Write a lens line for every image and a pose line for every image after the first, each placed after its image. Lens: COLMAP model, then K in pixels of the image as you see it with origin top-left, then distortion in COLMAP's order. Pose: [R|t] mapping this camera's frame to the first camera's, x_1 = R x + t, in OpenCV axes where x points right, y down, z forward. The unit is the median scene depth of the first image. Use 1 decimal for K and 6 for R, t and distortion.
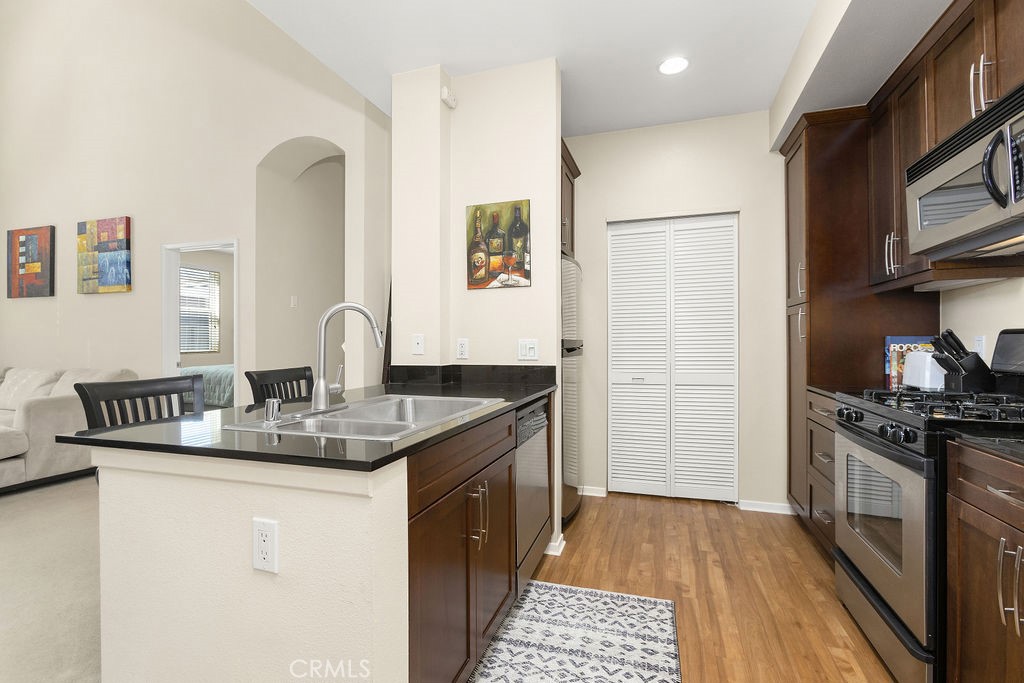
lens RADIAL K [[473.2, 0, 511.7], [0, 473.2, 338.3], [0, 0, 1]] dist [0.002497, 0.000843]
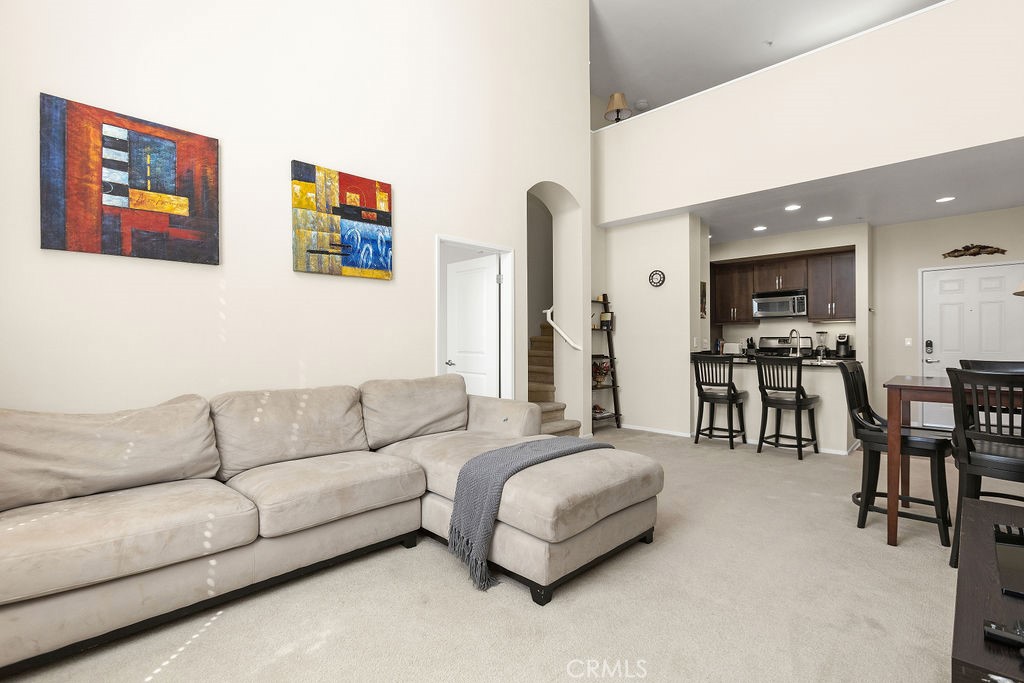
lens RADIAL K [[473.2, 0, 511.7], [0, 473.2, 338.3], [0, 0, 1]] dist [0.002497, 0.000843]
pose [[0.440721, 0.003702, 0.897636, -1.379542], [-0.001312, 0.999993, -0.003480, 0.000623], [-0.897643, 0.000355, 0.440723, 0.455225]]
